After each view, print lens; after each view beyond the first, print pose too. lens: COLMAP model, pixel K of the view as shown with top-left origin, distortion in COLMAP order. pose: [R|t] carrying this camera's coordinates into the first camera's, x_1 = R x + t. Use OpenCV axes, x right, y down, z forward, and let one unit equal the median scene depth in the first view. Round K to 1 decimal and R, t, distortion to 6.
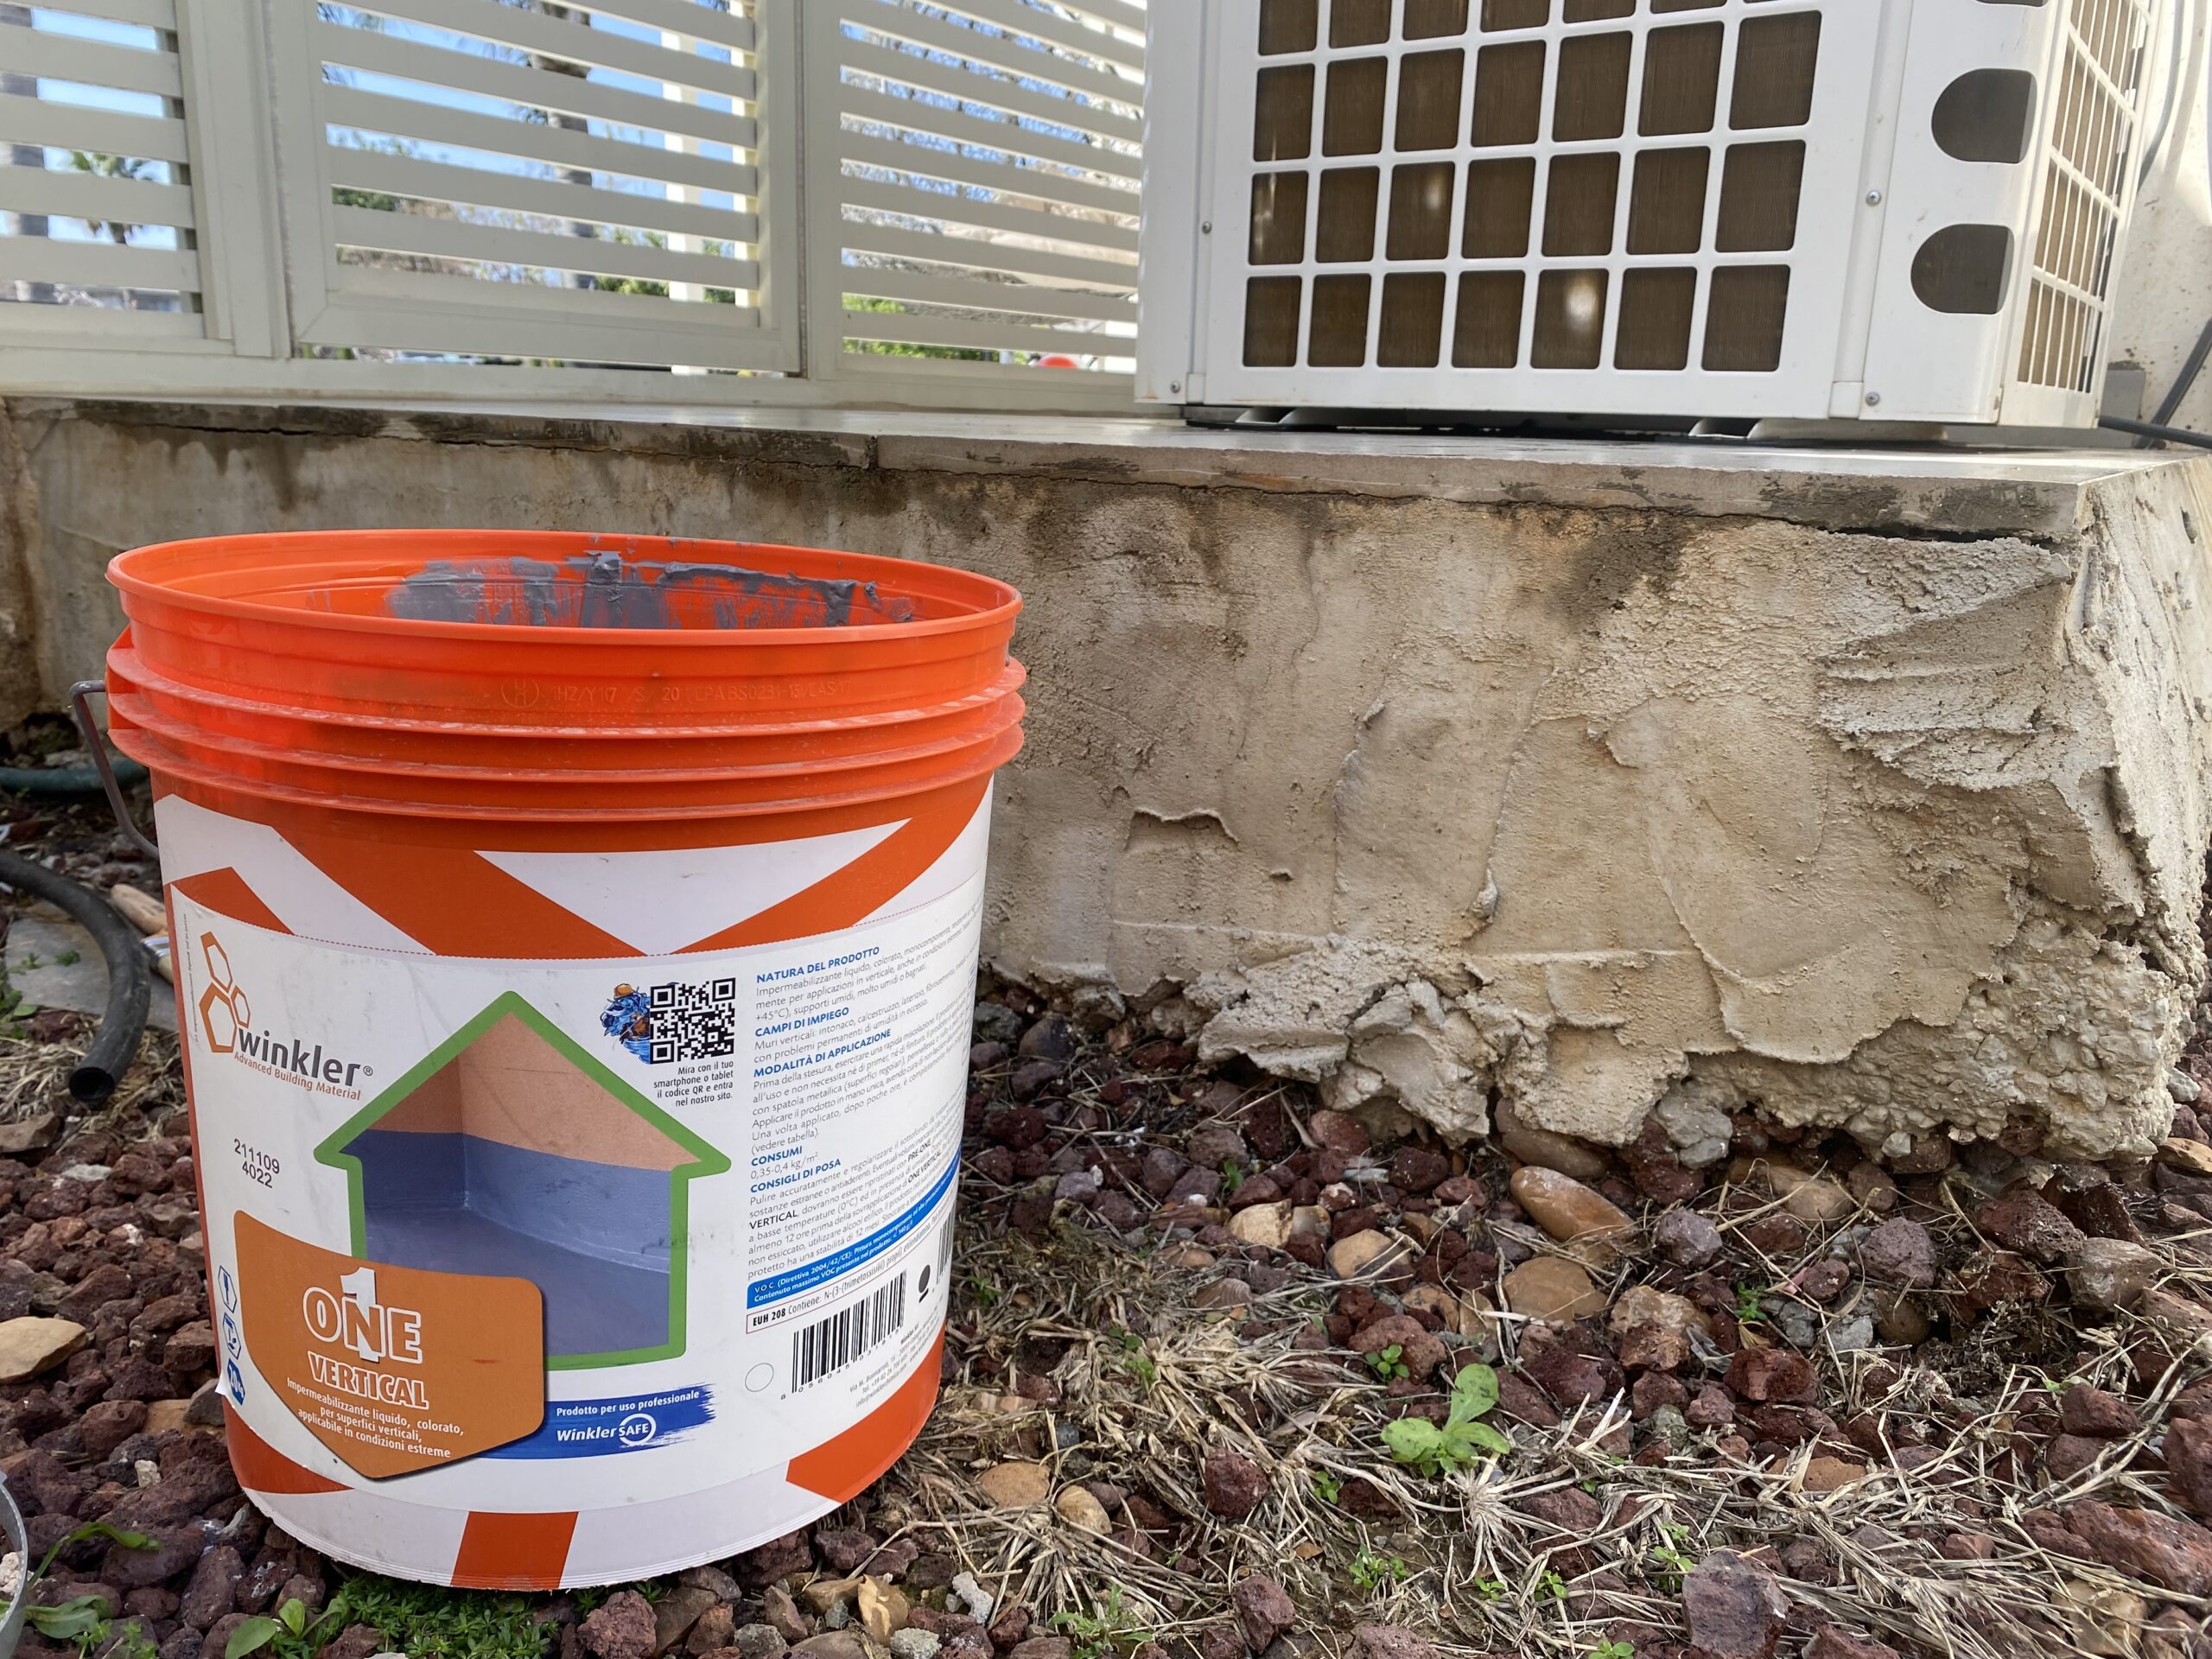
lens RADIAL K [[1701.8, 0, 1106.0], [0, 1701.8, 829.5], [0, 0, 1]] dist [-0.011447, -0.005386]
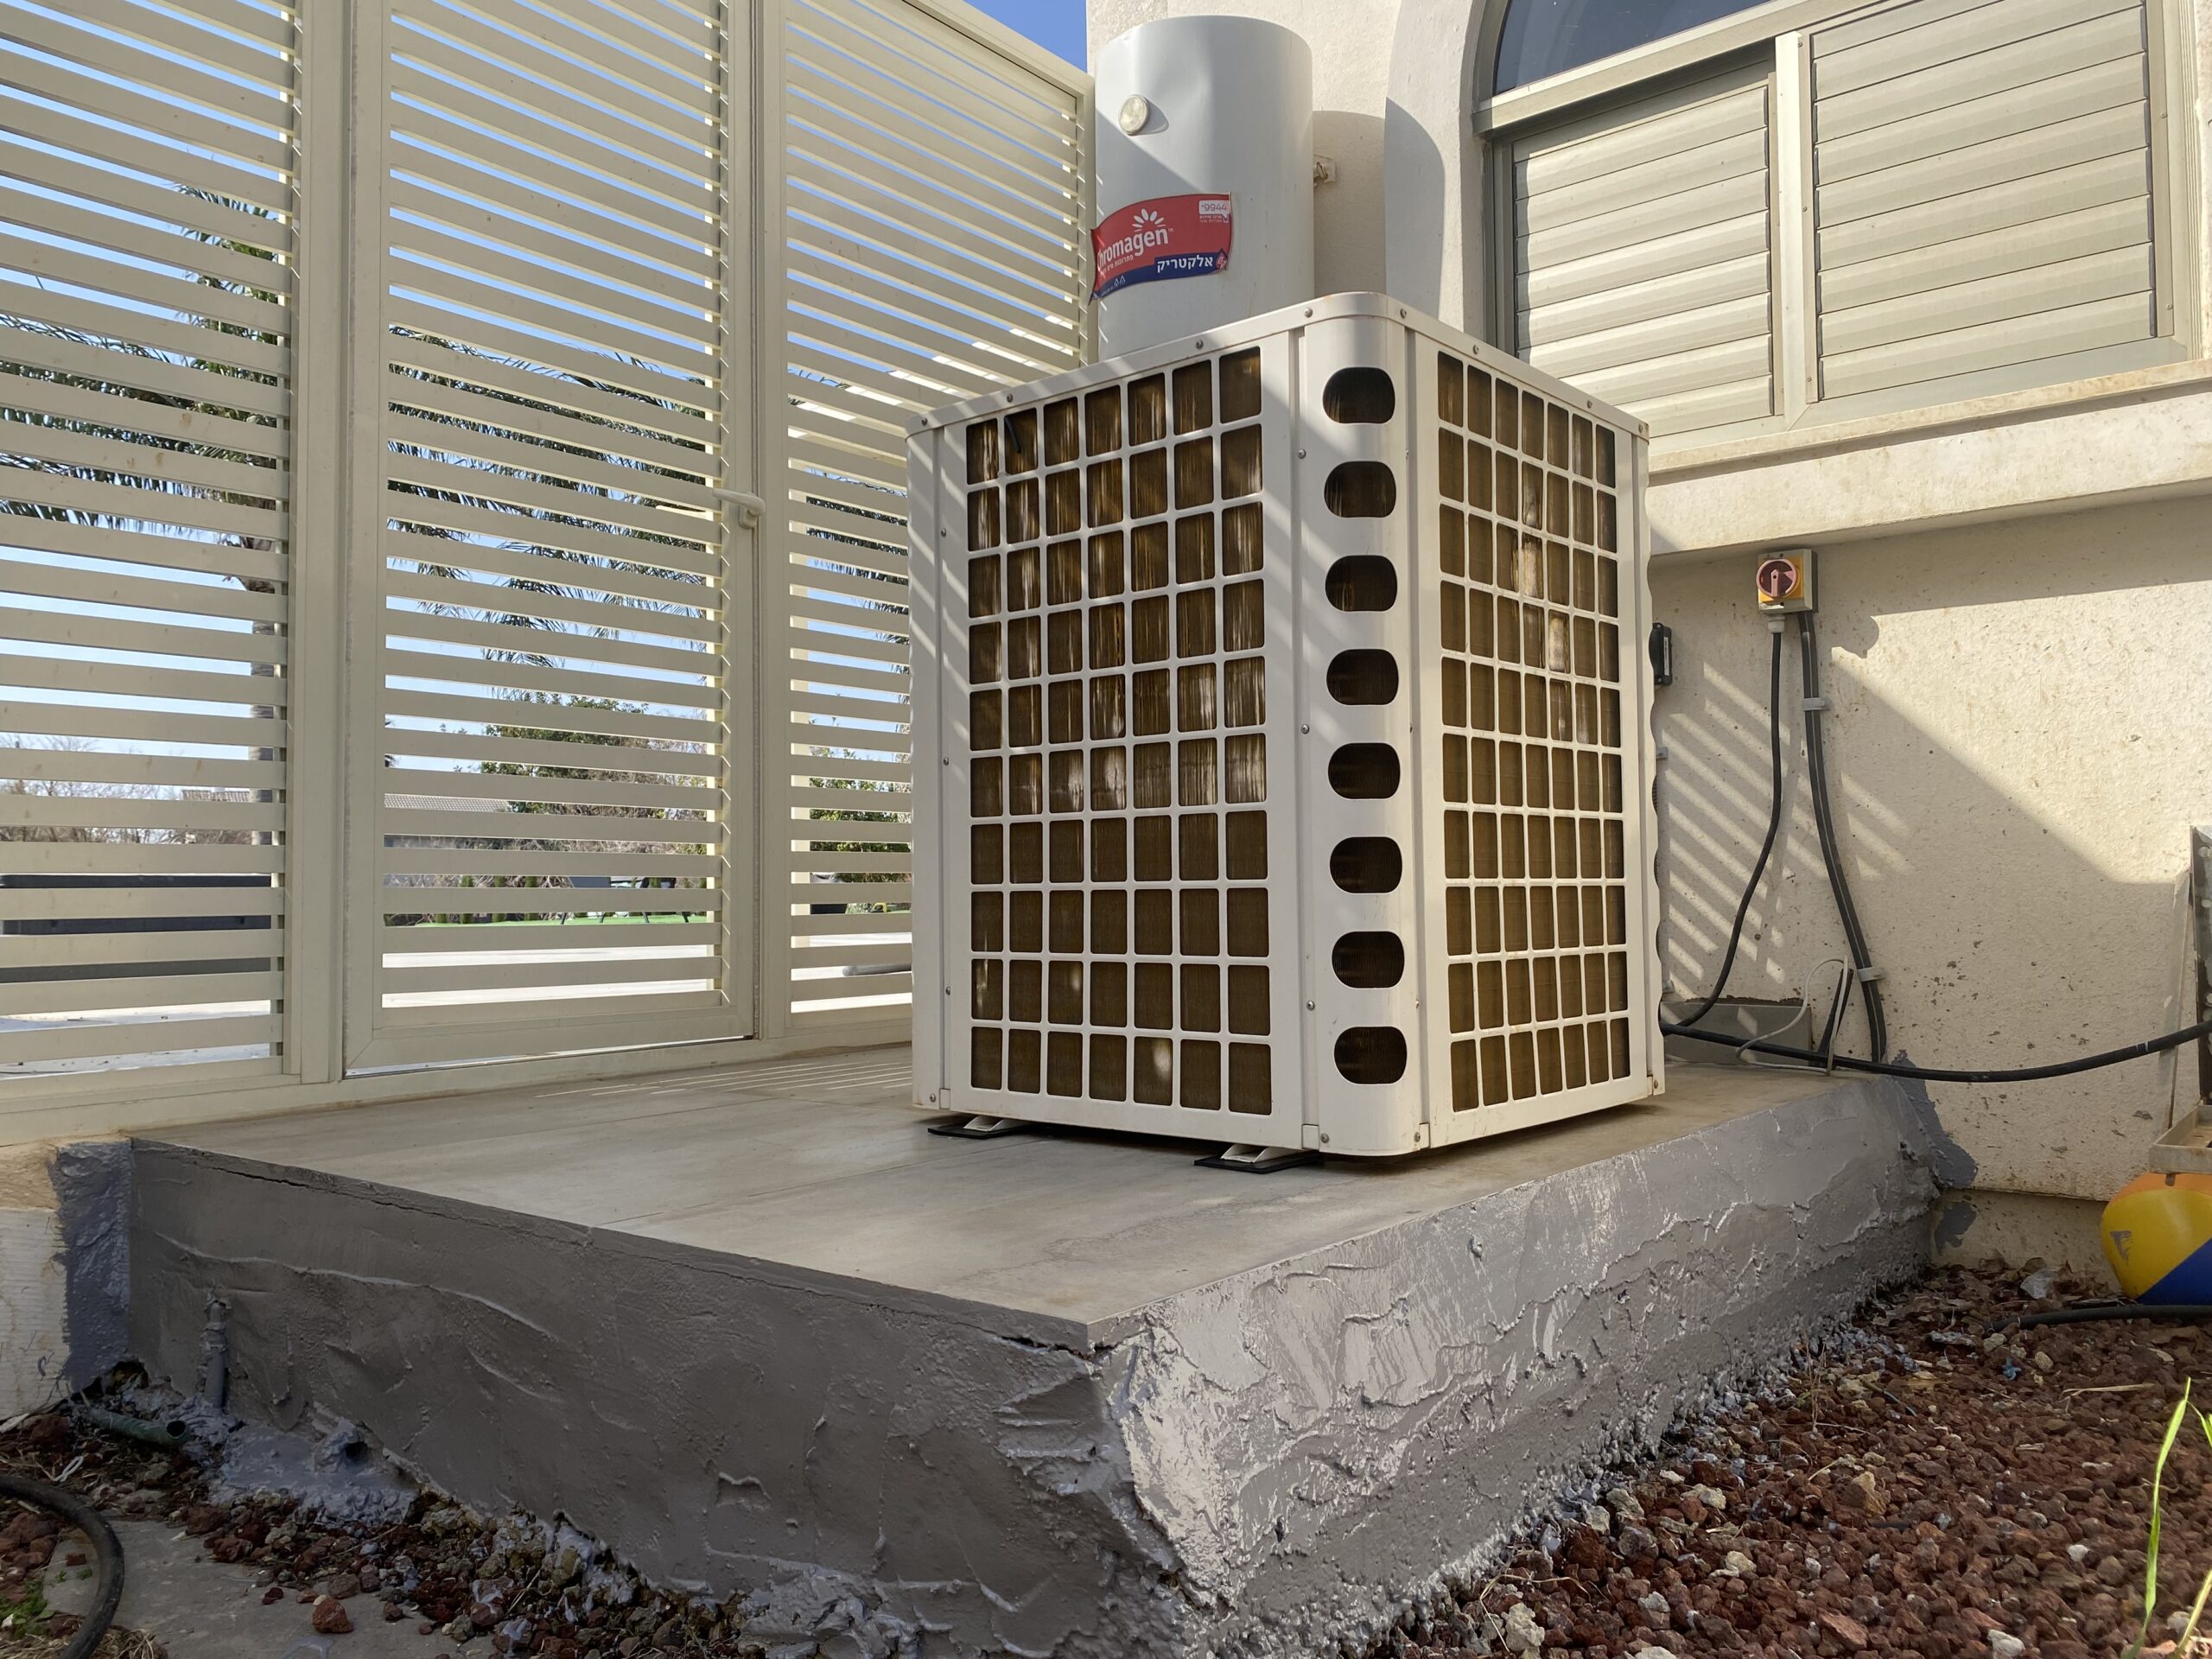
lens RADIAL K [[1679.1, 0, 1089.9], [0, 1679.1, 808.6], [0, 0, 1]] dist [0.077483, -0.098587]
pose [[0.994713, -0.044782, -0.092411, 0.378830], [0.016076, 0.956717, -0.290574, -0.100363], [0.101424, 0.287552, 0.952380, -0.471566]]
